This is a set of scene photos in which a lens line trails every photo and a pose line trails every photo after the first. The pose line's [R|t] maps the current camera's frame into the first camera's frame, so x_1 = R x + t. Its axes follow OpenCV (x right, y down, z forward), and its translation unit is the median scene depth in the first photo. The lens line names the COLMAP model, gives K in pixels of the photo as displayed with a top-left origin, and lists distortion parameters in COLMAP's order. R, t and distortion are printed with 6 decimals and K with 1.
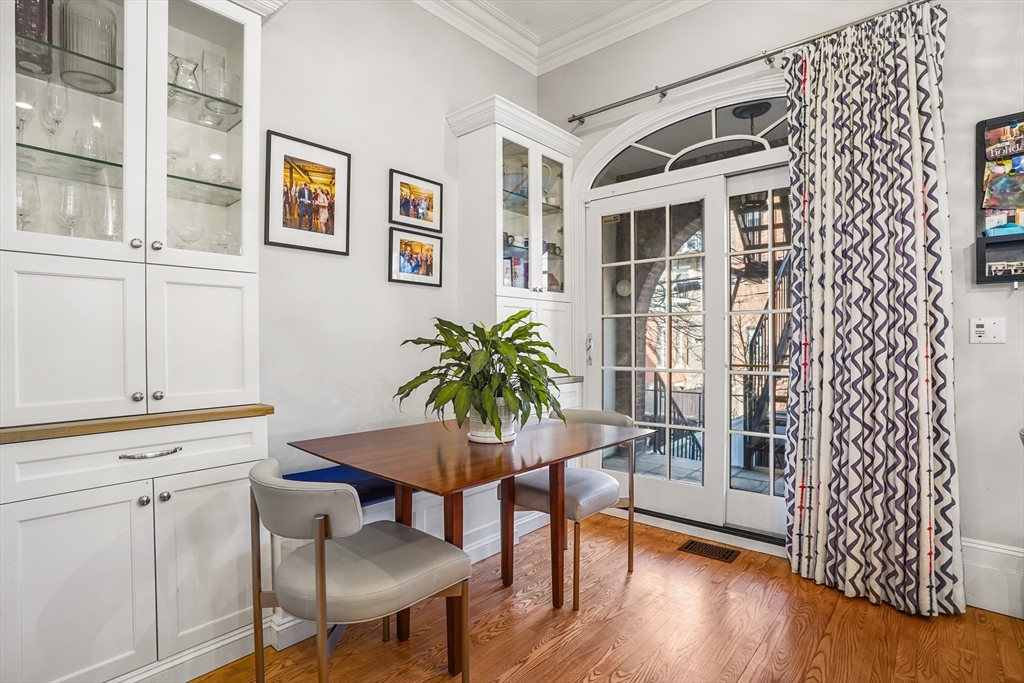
lens RADIAL K [[504.7, 0, 508.2], [0, 504.7, 343.2], [0, 0, 1]] dist [-0.079643, 0.022104]
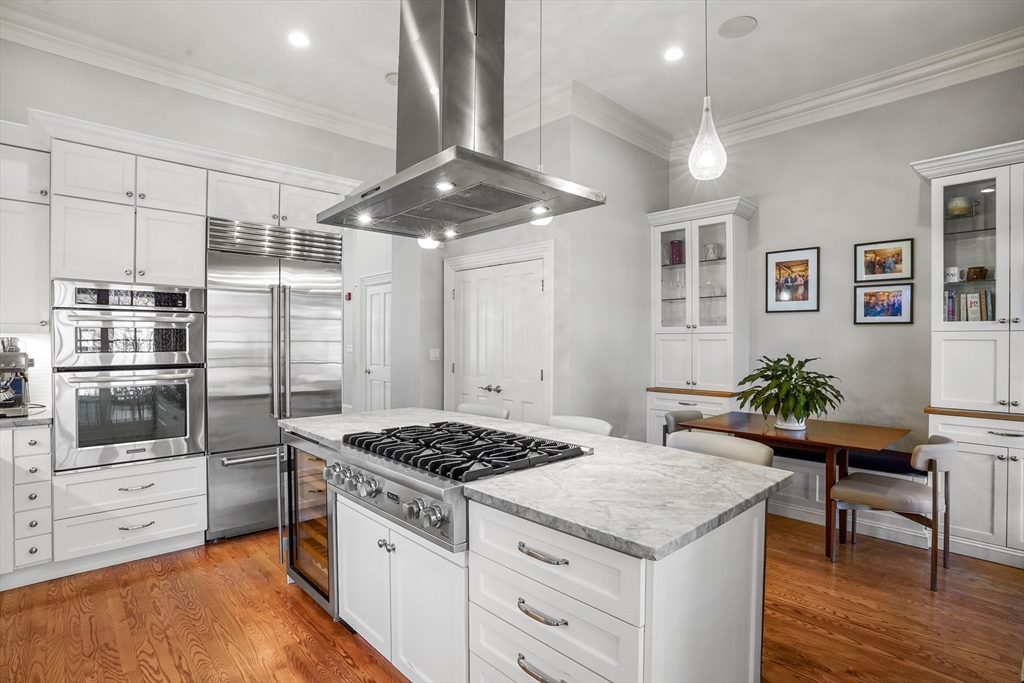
lens RADIAL K [[504.7, 0, 508.2], [0, 504.7, 343.2], [0, 0, 1]] dist [-0.079643, 0.022104]
pose [[-0.088577, 0.005573, -0.996054, 1.332939], [-0.007963, 0.999948, 0.006303, -0.076785], [0.996037, 0.008490, -0.088528, 0.156135]]
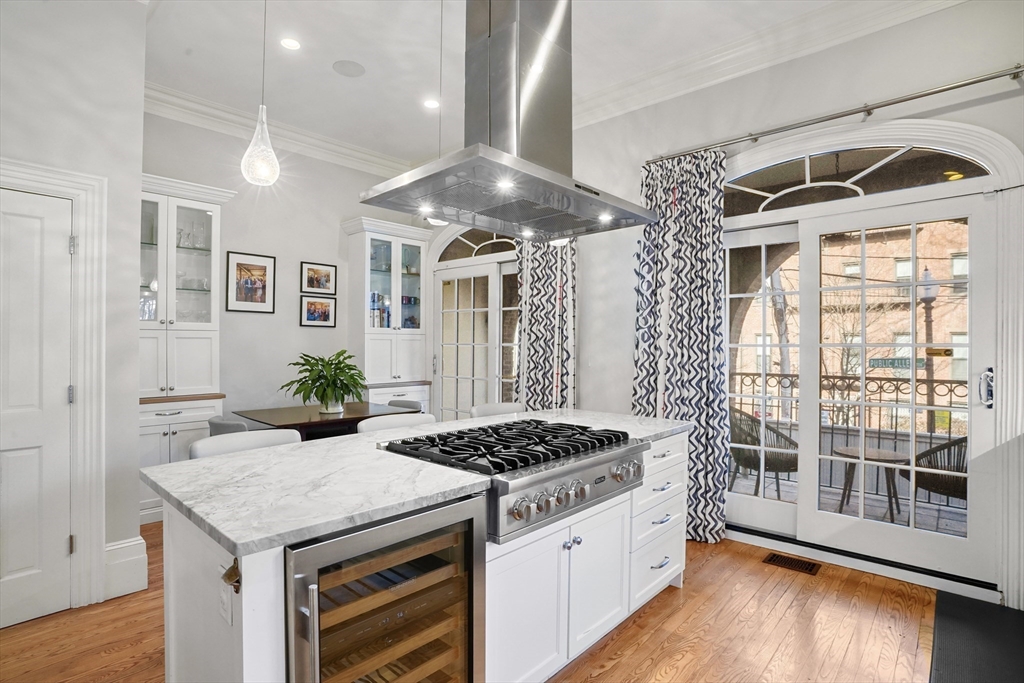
lens RADIAL K [[504.7, 0, 508.2], [0, 504.7, 343.2], [0, 0, 1]] dist [-0.079643, 0.022104]
pose [[0.999969, 0.006013, -0.005078, 0.544327], [-0.006039, 0.999968, -0.005207, -0.063864], [0.005046, 0.005237, 0.999974, -0.804242]]
